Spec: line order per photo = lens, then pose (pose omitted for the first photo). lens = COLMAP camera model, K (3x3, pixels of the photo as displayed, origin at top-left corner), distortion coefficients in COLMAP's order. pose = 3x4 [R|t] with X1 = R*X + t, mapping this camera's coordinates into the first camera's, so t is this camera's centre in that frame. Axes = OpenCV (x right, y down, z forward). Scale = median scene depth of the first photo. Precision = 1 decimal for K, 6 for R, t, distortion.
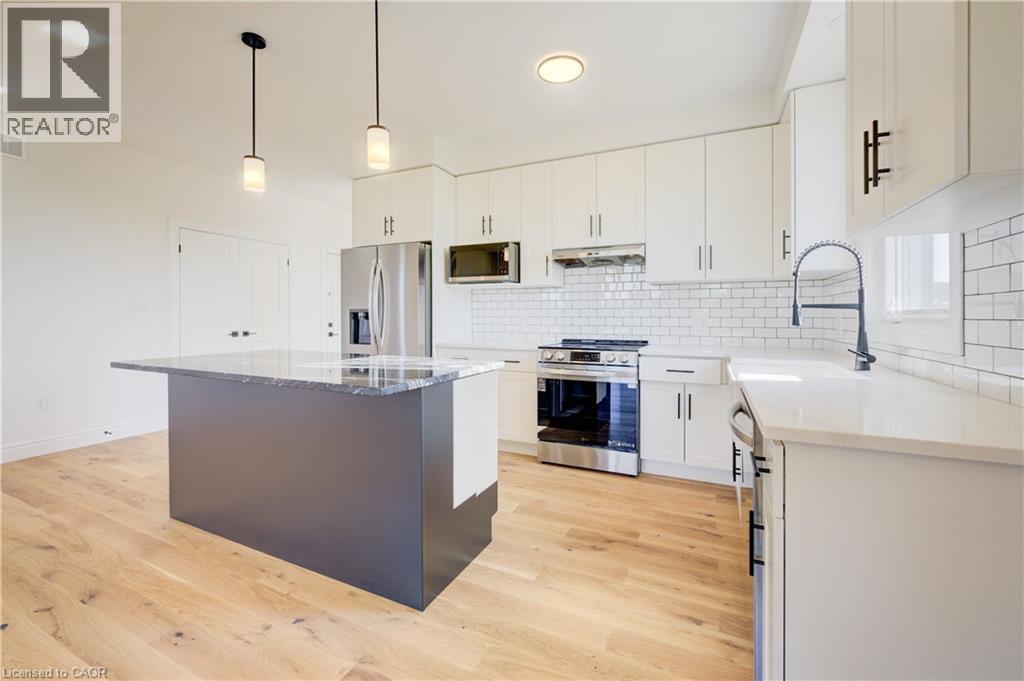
lens RADIAL K [[418.9, 0, 516.5], [0, 418.9, 318.7], [0, 0, 1]] dist [-0.007356, -0.000022]
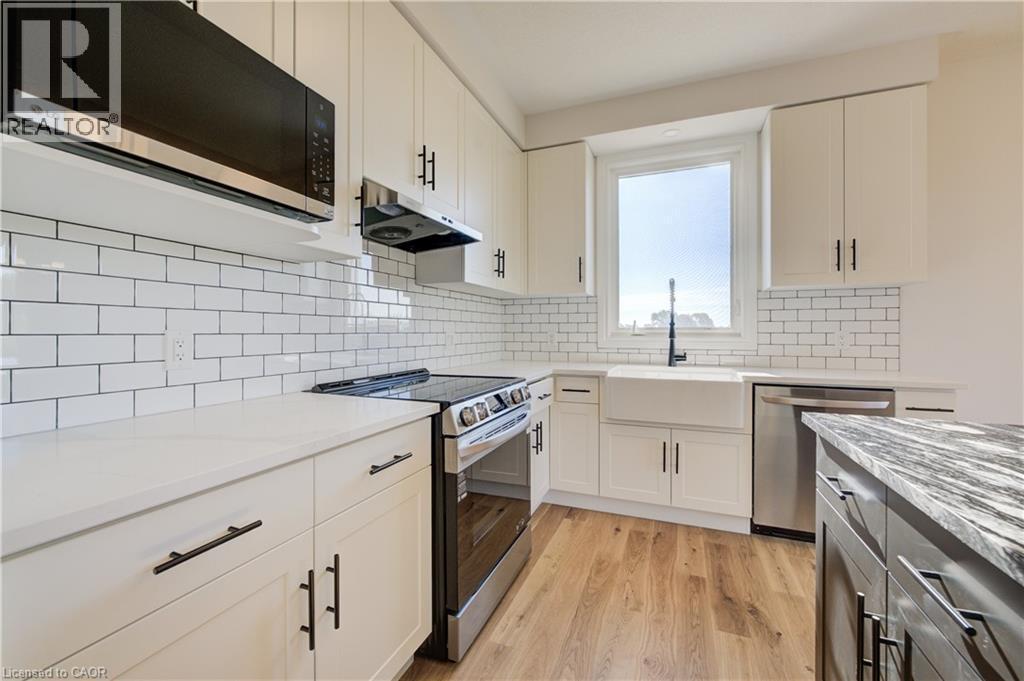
lens RADIAL K [[414.2, 0, 515.6], [0, 414.2, 325.9], [0, 0, 1]] dist [-0.005130, 0.000177]
pose [[-0.063046, 0.010572, 0.997955, -0.441065], [0.003933, 0.999939, -0.010344, -0.008719], [-0.998003, 0.003273, -0.063083, 1.107608]]
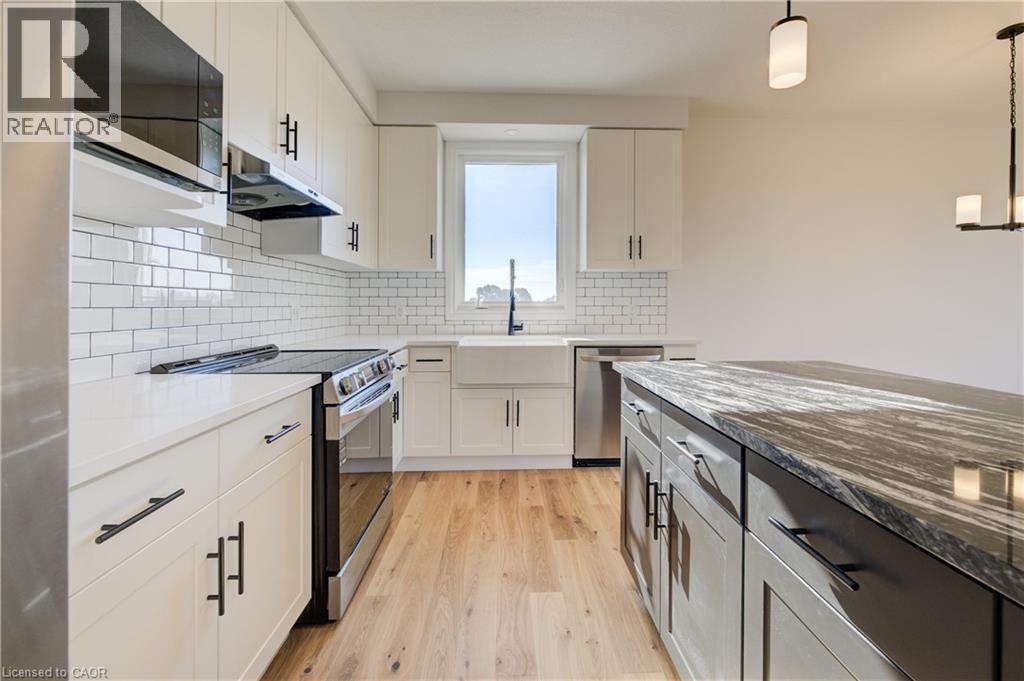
lens RADIAL K [[424.7, 0, 515.8], [0, 424.7, 299.3], [0, 0, 1]] dist [-0.001854, -0.000012]
pose [[-0.455988, 0.010257, 0.889927, -0.519625], [0.003519, 0.999947, -0.009722, -0.008416], [-0.889979, -0.001301, -0.455999, 1.193370]]
